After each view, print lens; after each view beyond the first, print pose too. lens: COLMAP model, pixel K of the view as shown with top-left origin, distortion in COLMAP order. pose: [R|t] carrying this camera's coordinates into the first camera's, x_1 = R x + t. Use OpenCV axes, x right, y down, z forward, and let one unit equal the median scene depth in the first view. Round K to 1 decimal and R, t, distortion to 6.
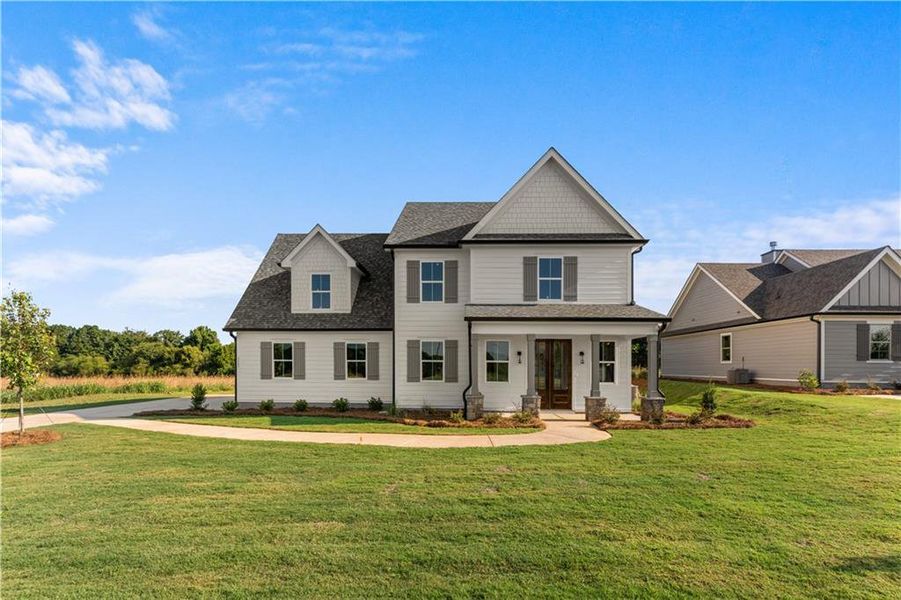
lens RADIAL K [[445.7, 0, 442.8], [0, 445.7, 363.8], [0, 0, 1]] dist [-0.002321, 0.001099]
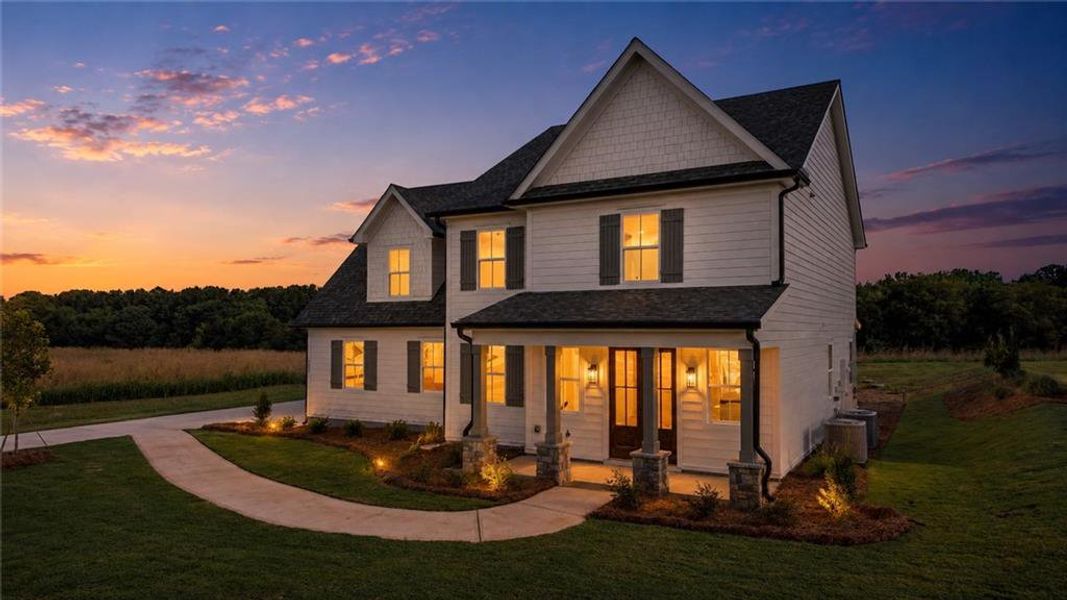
lens RADIAL K [[714.4, 0, 533.2], [0, 714.4, 295.8], [0, 0, 1]] dist [0.029662, -0.038915]
pose [[0.885880, -0.028937, -0.463011, 0.556258], [0.009110, 0.998945, -0.045001, -0.080355], [0.463825, 0.035647, 0.885210, 0.073123]]
